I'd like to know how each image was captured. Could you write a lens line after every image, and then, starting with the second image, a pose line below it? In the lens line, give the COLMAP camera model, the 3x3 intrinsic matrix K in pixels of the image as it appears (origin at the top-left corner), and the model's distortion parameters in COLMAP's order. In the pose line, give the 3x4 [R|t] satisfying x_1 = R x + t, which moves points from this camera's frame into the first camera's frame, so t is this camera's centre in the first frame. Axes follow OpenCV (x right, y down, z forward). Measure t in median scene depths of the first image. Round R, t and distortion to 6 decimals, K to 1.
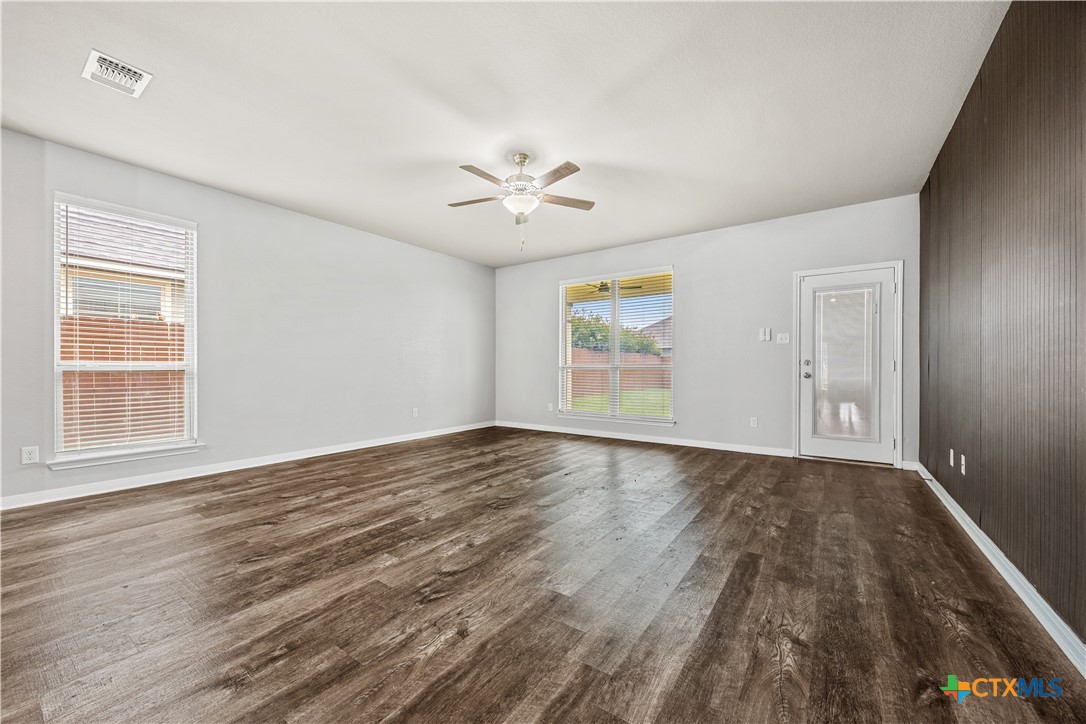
lens RADIAL K [[423.9, 0, 534.5], [0, 423.9, 365.6], [0, 0, 1]] dist [-0.001720, -0.000122]
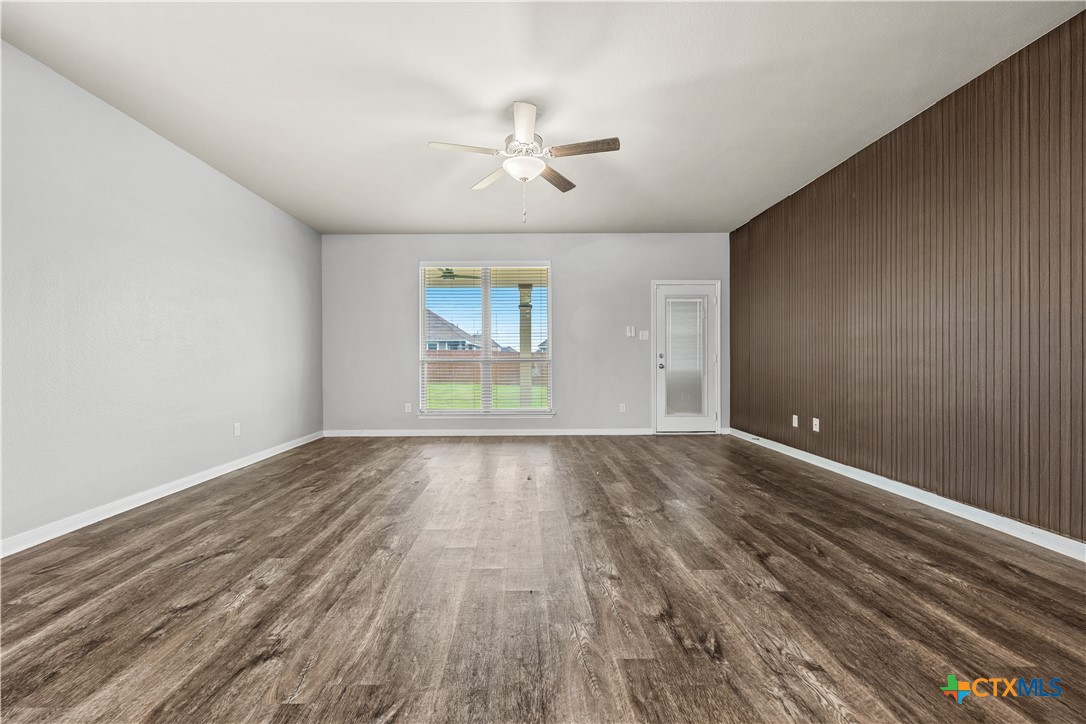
lens RADIAL K [[430.7, 0, 535.1], [0, 430.7, 362.1], [0, 0, 1]] dist [-0.001188, -0.000082]
pose [[0.806529, -0.007153, 0.591152, -0.571792], [0.003372, 0.999966, 0.007500, 0.000439], [-0.591185, -0.004055, 0.806526, 0.315423]]
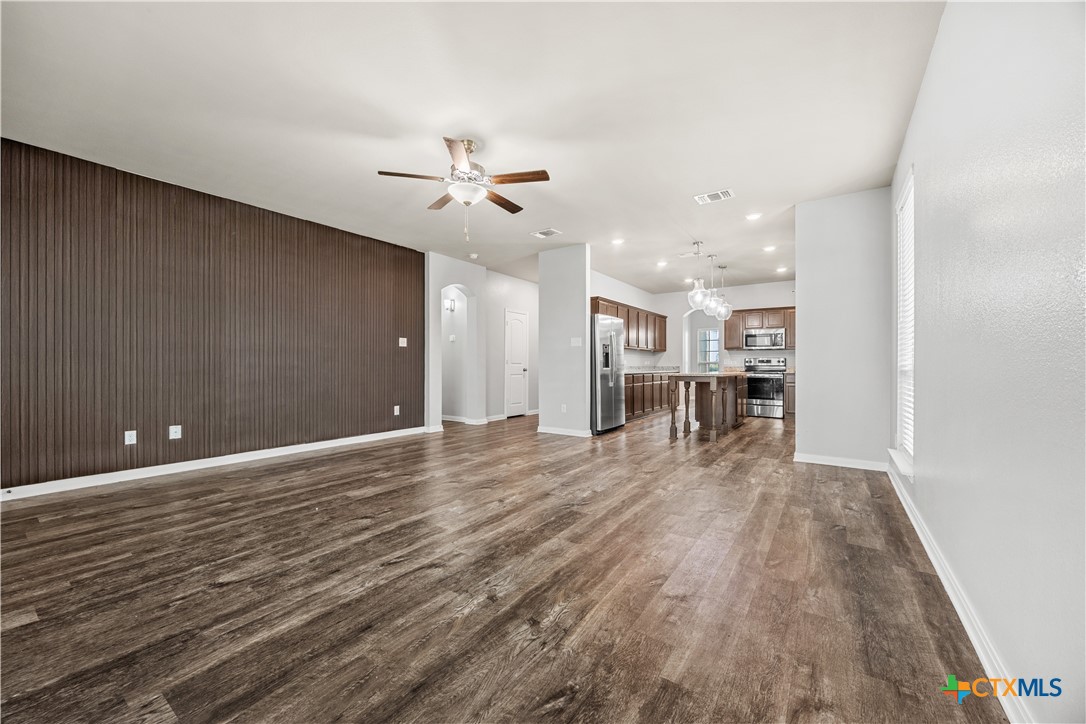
lens RADIAL K [[430.7, 0, 535.1], [0, 430.7, 362.1], [0, 0, 1]] dist [-0.001188, -0.000082]
pose [[-1.000000, 0.000308, -0.000035, -0.197842], [0.000308, 0.999904, -0.013879, 0.010958], [0.000031, -0.013879, -0.999904, 2.133034]]
